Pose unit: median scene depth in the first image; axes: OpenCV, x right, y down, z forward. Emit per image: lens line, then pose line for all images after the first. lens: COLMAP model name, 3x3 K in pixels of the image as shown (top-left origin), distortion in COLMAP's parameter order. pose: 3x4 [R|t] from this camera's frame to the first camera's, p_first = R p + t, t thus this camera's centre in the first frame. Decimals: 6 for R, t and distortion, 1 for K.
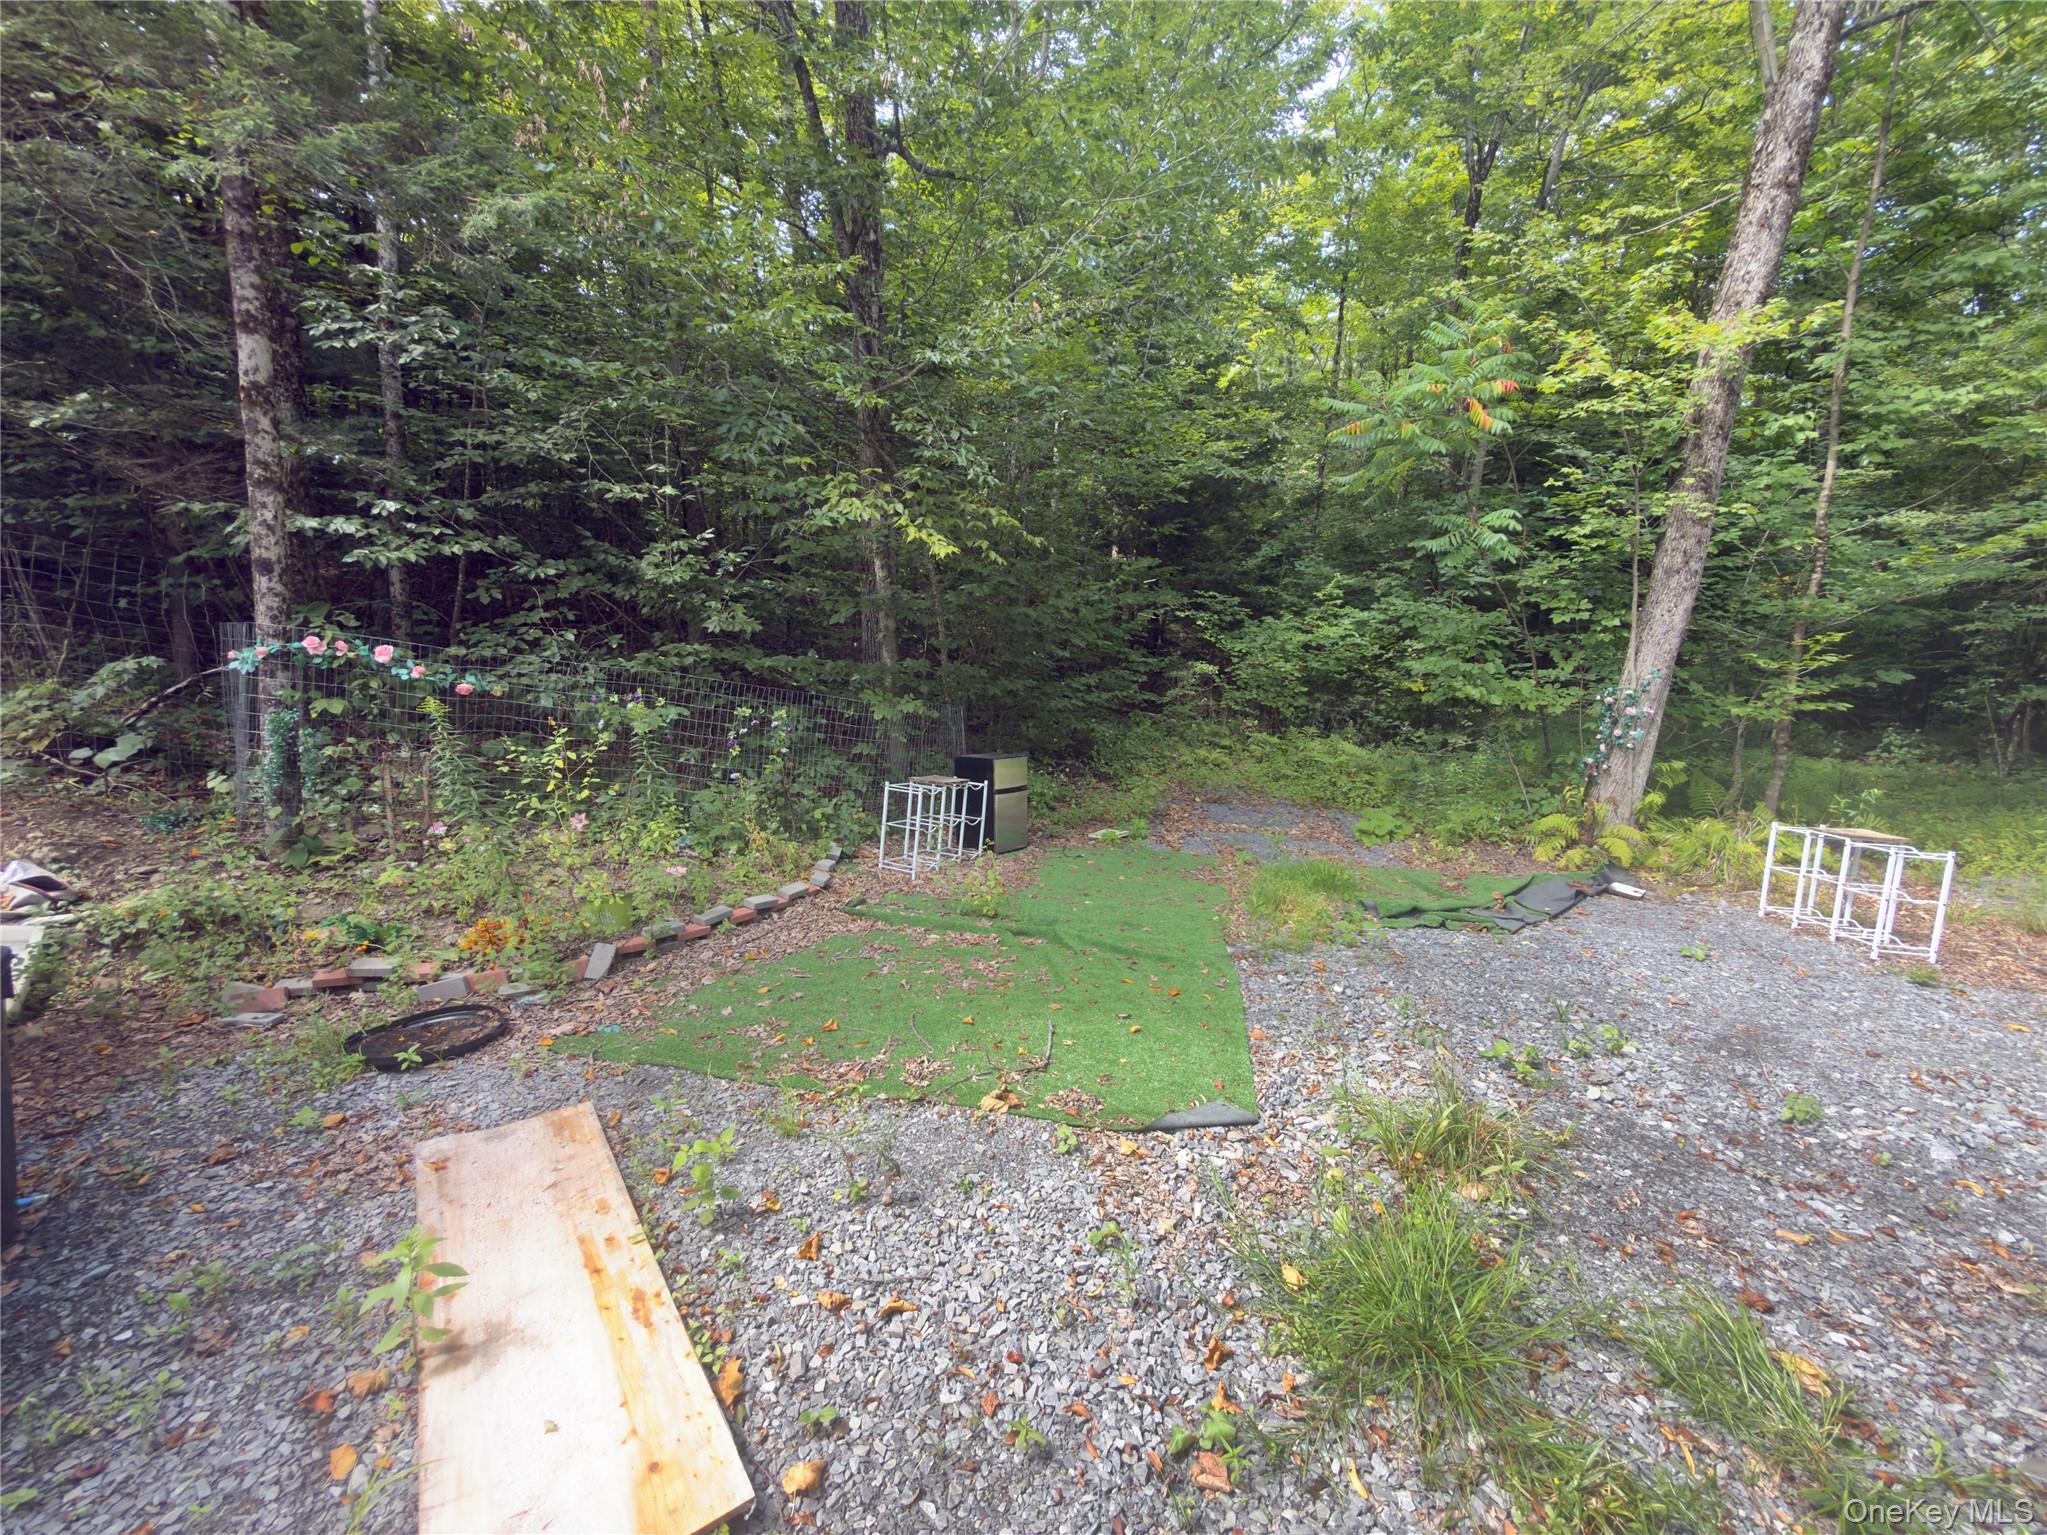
lens RADIAL K [[816.6, 0, 1029.3], [0, 816.6, 767.2], [0, 0, 1]] dist [-0.000511, 0.000436]
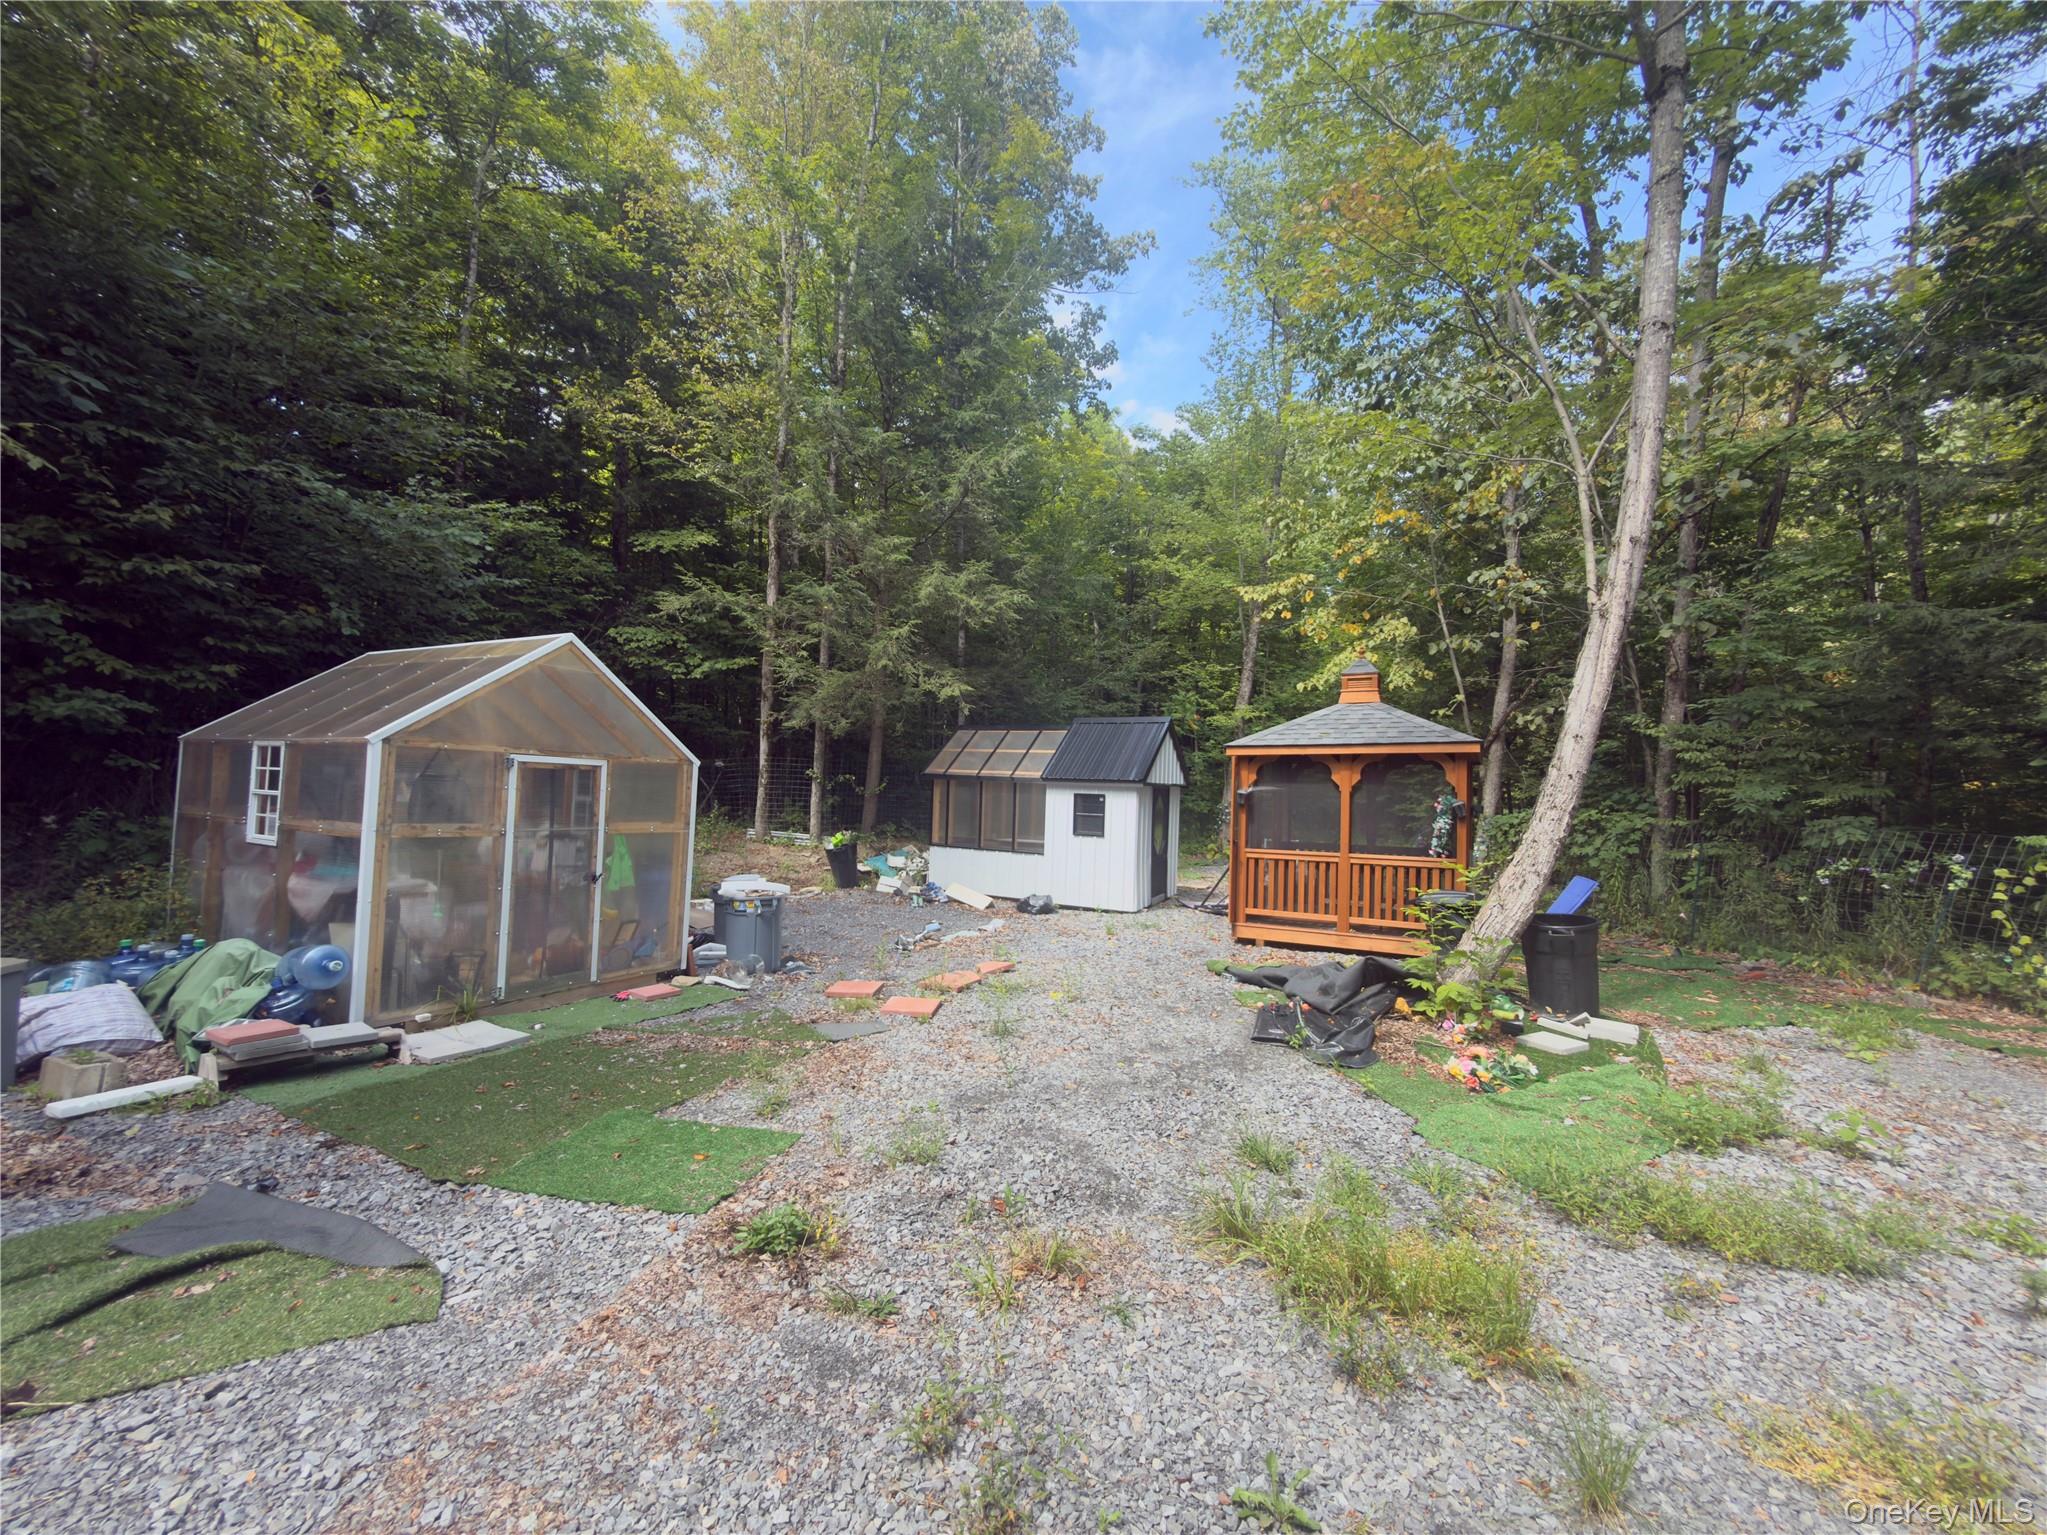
lens RADIAL K [[816.6, 0, 1023.9], [0, 816.6, 767.7], [0, 0, 1]] dist [-0.000511, 0.000436]
pose [[0.876803, 0.012452, 0.480689, -1.549318], [0.056866, 0.989964, -0.129372, 0.134844], [-0.477476, 0.140769, 0.867295, -1.463661]]
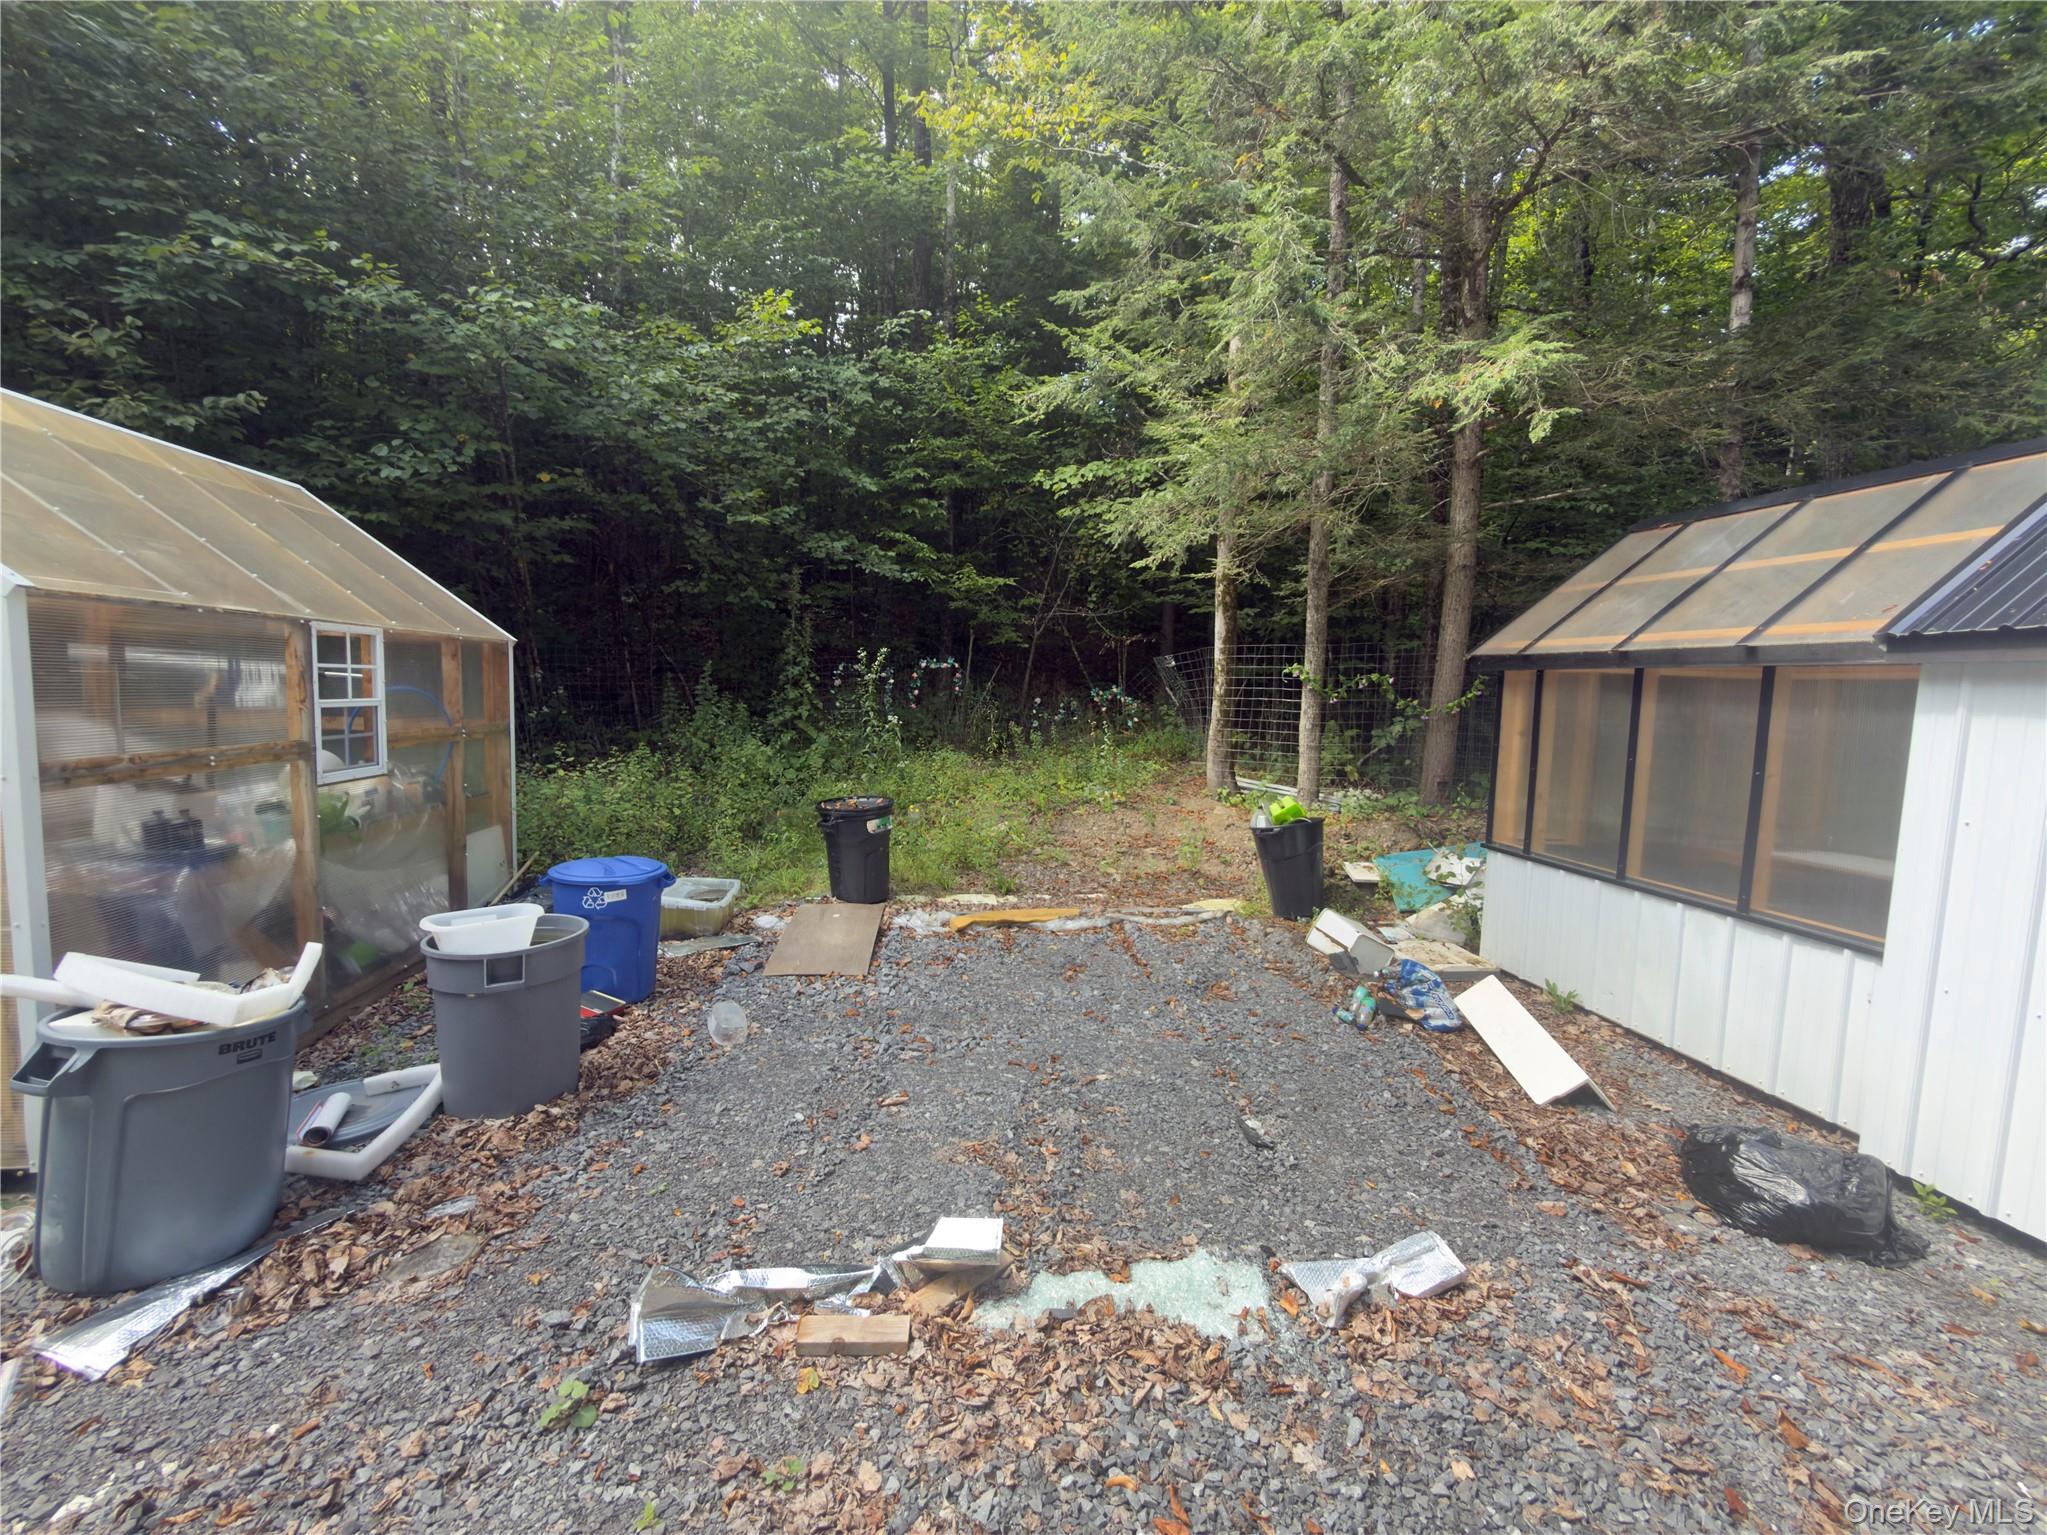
lens RADIAL K [[816.6, 0, 1026.8], [0, 816.6, 768.8], [0, 0, 1]] dist [-0.000511, 0.000436]
pose [[0.905775, 0.035438, -0.422274, -0.906262], [-0.058028, 0.997483, -0.040759, 0.041196], [0.419767, 0.061422, 0.905551, -0.531148]]
